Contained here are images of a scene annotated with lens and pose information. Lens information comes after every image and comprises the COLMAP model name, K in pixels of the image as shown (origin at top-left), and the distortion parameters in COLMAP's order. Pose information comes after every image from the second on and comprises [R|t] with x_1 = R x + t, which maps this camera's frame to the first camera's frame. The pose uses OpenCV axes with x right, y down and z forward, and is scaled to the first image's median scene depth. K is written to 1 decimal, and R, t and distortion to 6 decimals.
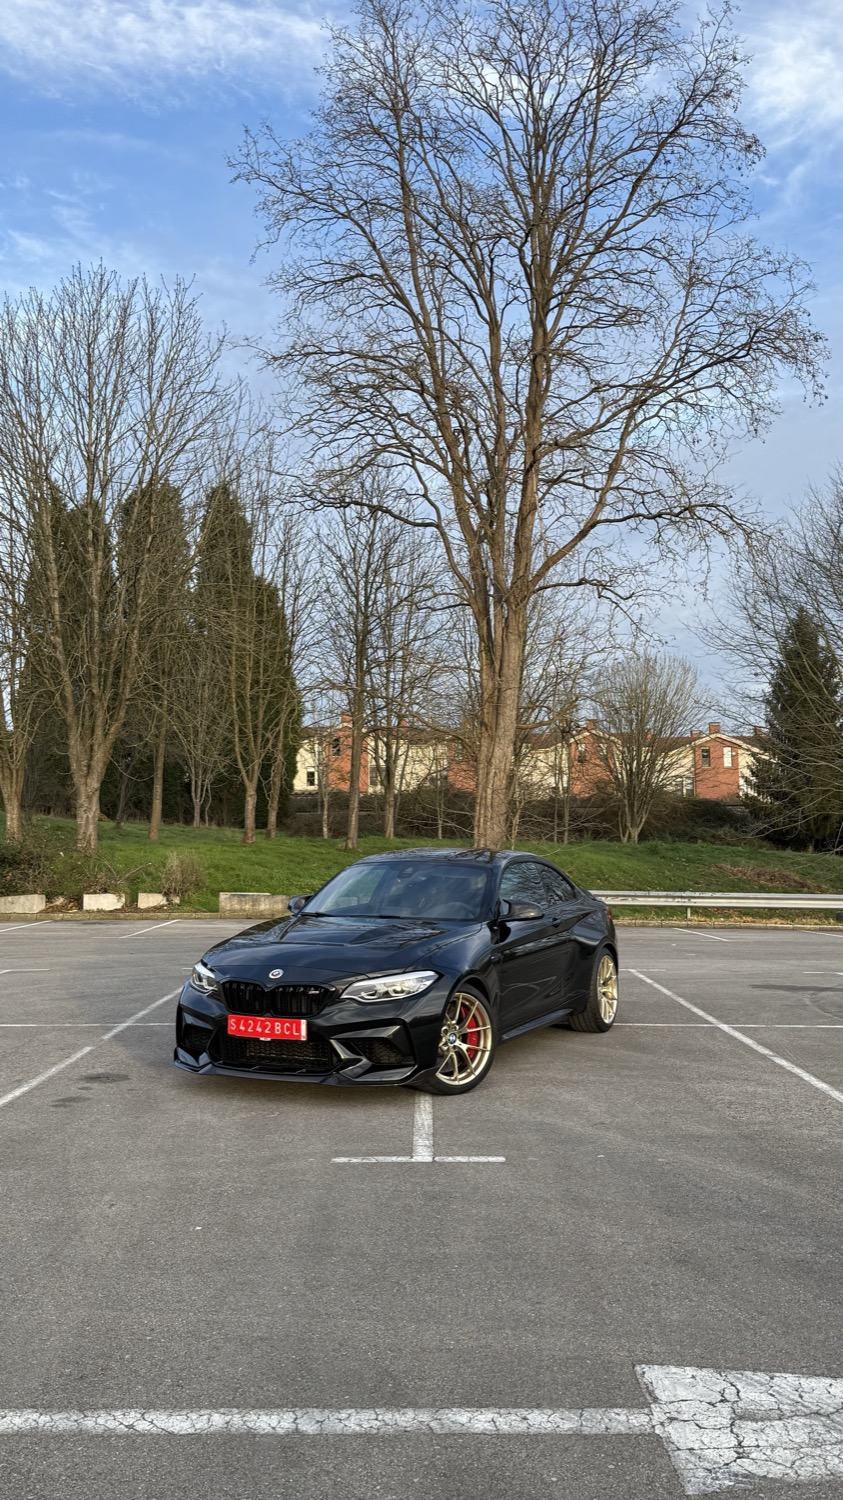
lens RADIAL K [[1301.8, 0, 426.0], [0, 1301.8, 770.2], [0, 0, 1]] dist [0.162488, -0.001240]
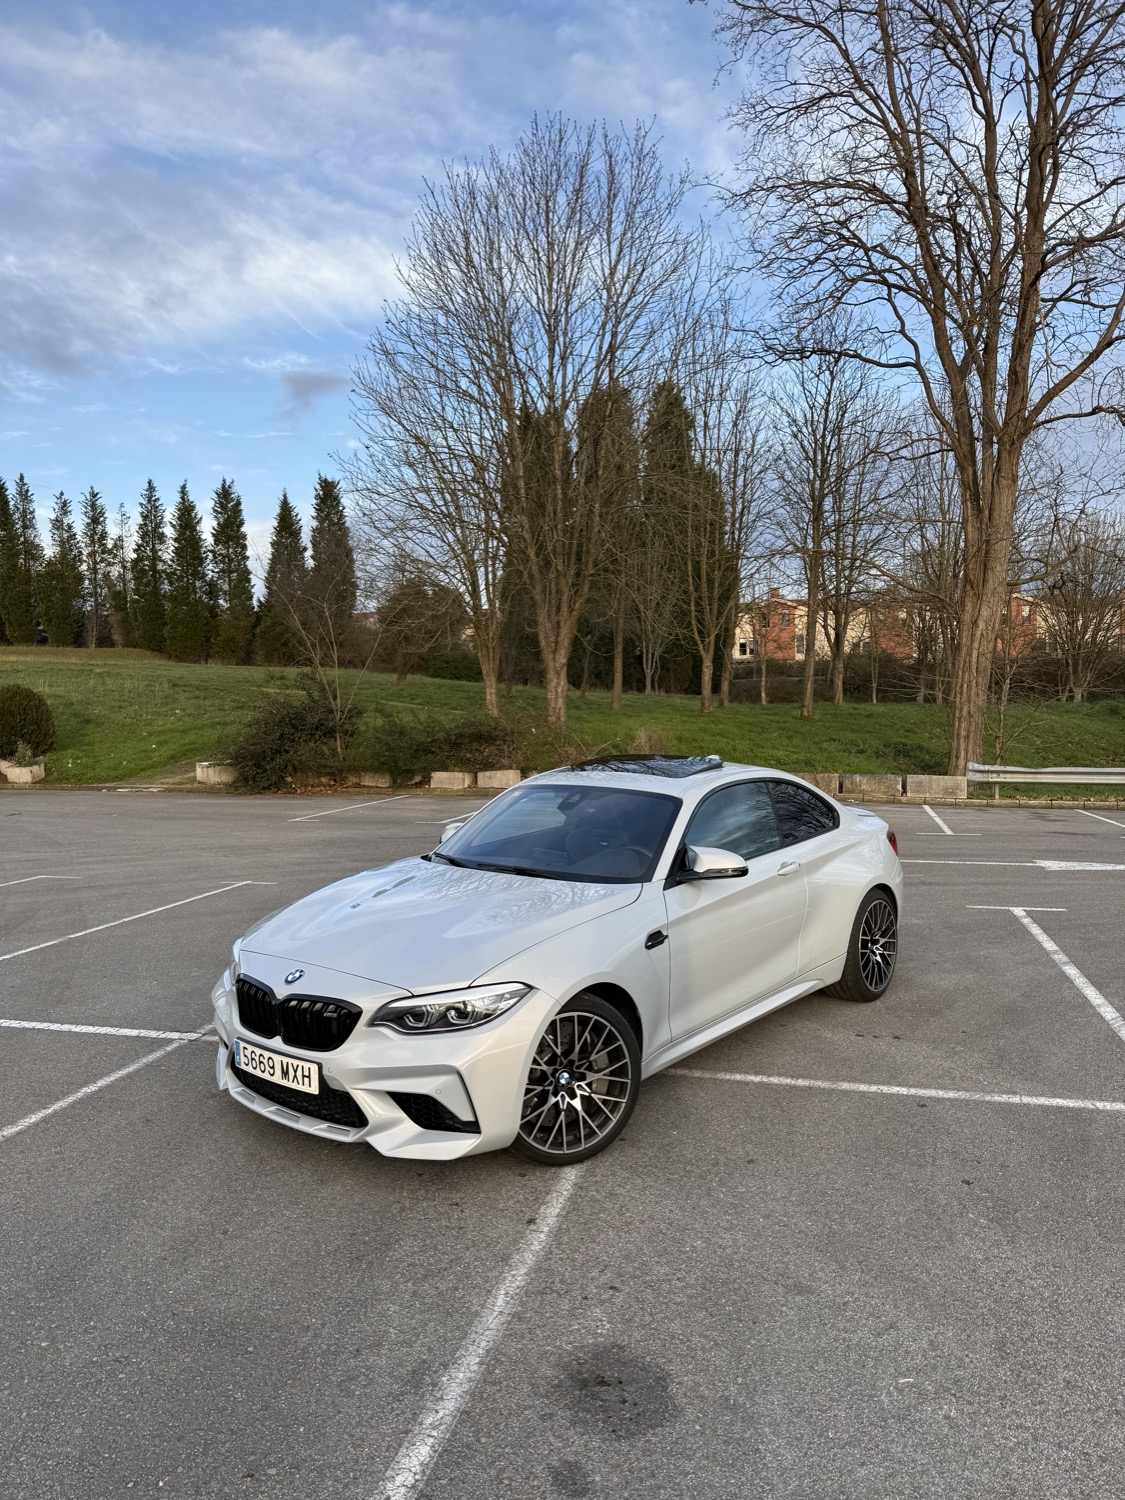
lens RADIAL K [[1042.9, 0, 562.5], [0, 1042.9, 750.0], [0, 0, 1]] dist [0.060205, 0.000046]
pose [[0.969363, -0.005051, -0.245579, -0.049074], [0.029941, 0.994763, 0.097728, 0.001324], [0.243799, -0.102087, 0.964438, 0.195771]]
